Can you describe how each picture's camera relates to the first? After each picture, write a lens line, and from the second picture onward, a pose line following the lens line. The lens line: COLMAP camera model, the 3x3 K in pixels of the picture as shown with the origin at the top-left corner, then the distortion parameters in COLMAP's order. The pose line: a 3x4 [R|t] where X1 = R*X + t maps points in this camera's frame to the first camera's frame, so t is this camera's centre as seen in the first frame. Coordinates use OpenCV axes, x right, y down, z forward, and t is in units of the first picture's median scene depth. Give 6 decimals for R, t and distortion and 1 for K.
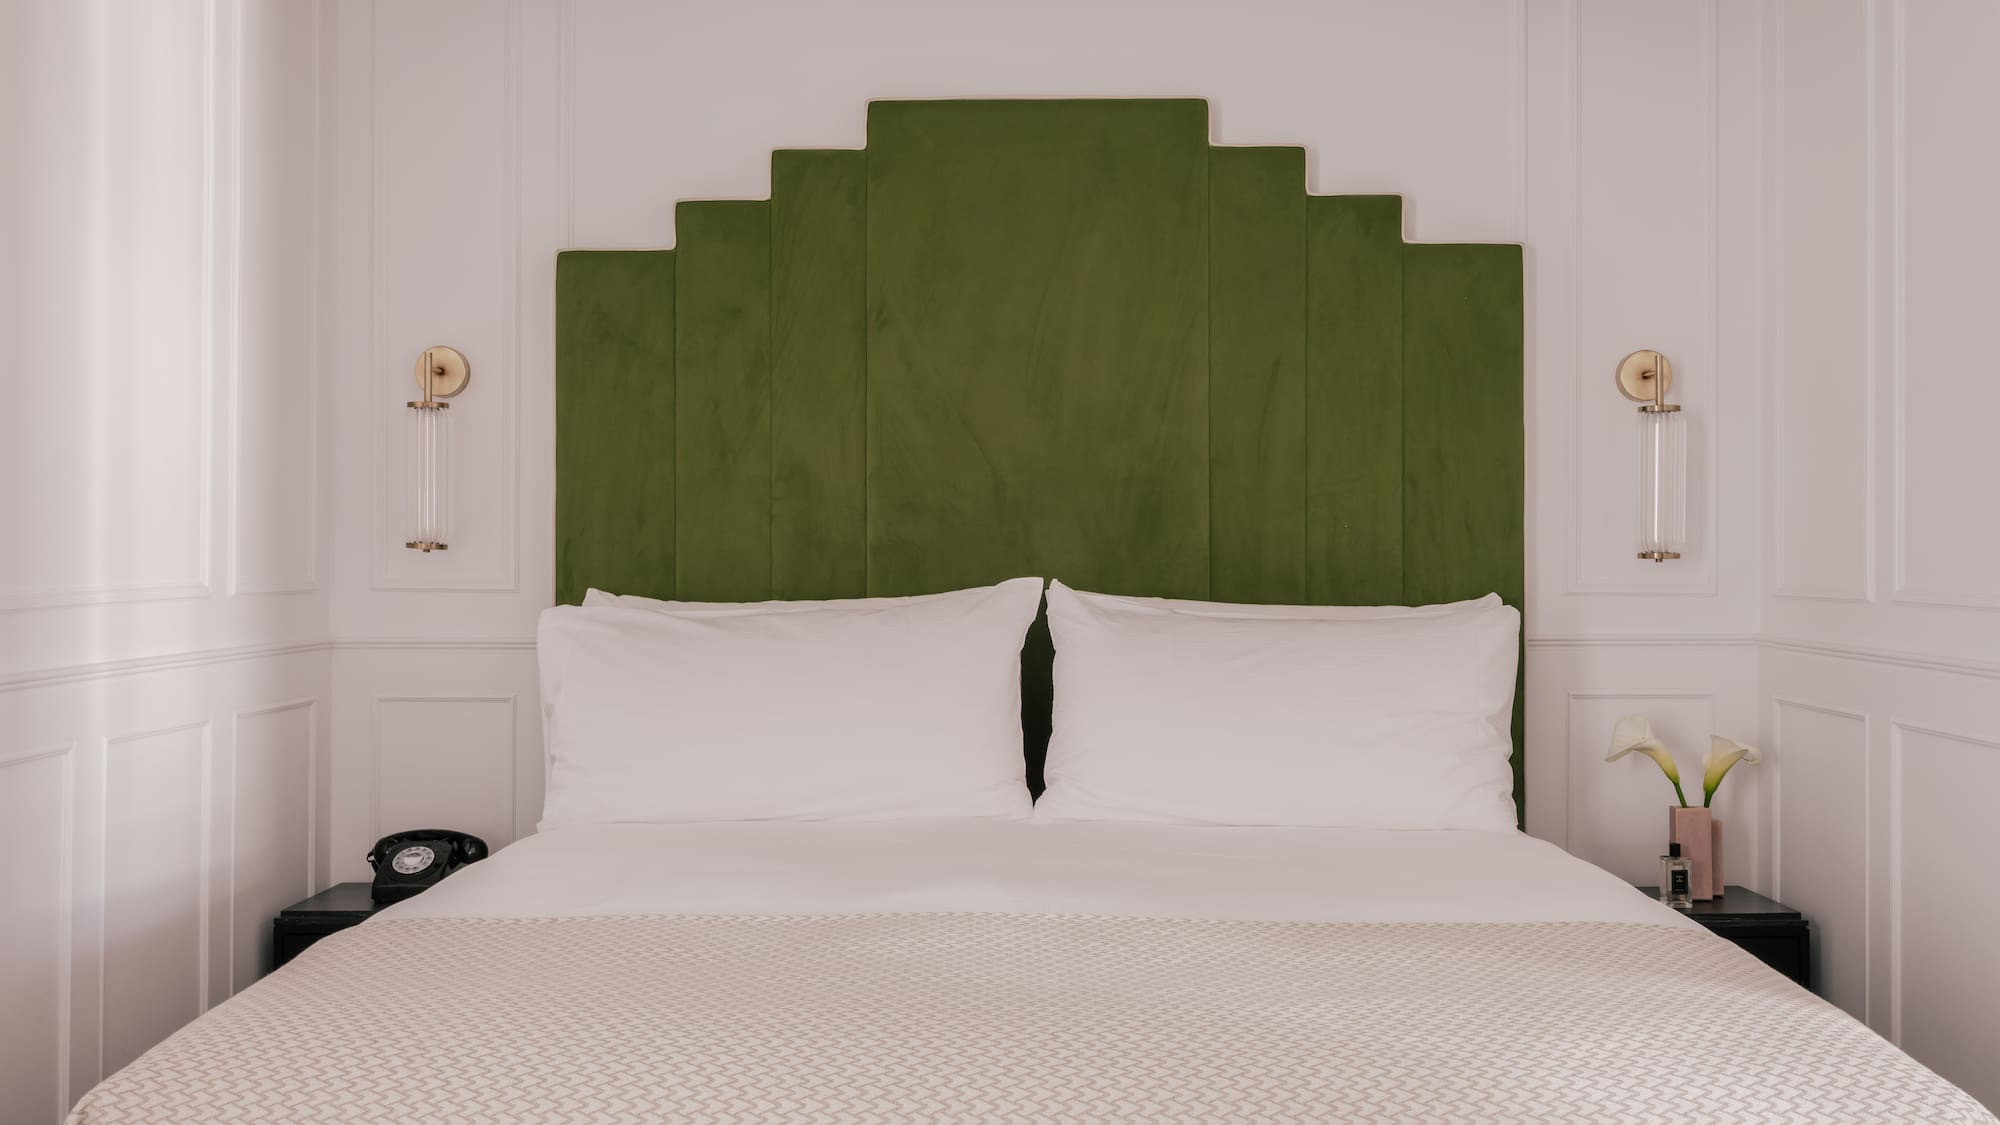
lens RADIAL K [[1776.0, 0, 1002.8], [0, 1776.0, 569.0], [0, 0, 1]] dist [0.008842, -0.003106]
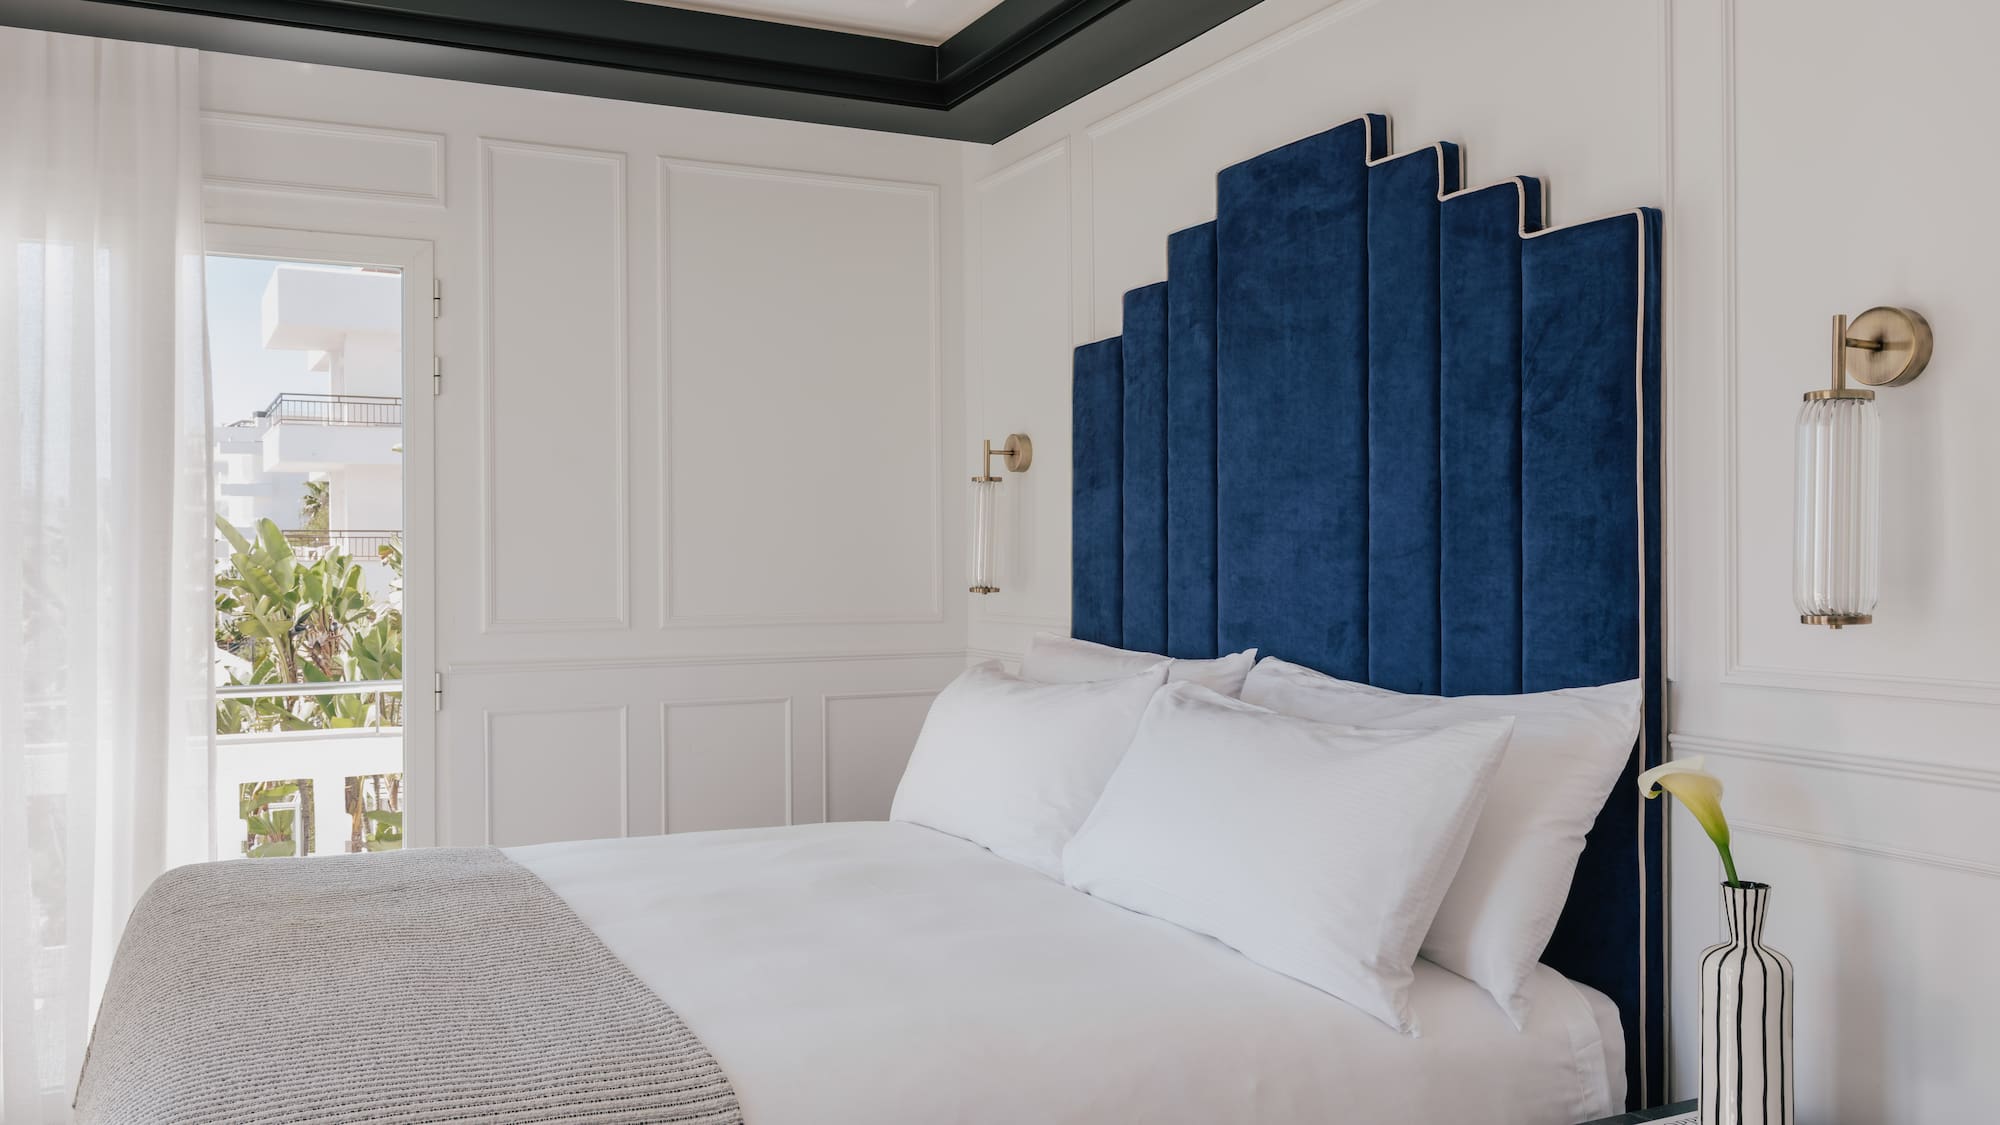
lens RADIAL K [[1776.0, 0, 1002.8], [0, 1776.0, 569.0], [0, 0, 1]] dist [0.008842, -0.003106]
pose [[0.478018, 0.001794, -0.878348, 0.832520], [0.015056, 0.999834, 0.010236, -0.037995], [0.878221, -0.018117, 0.477912, 0.376057]]
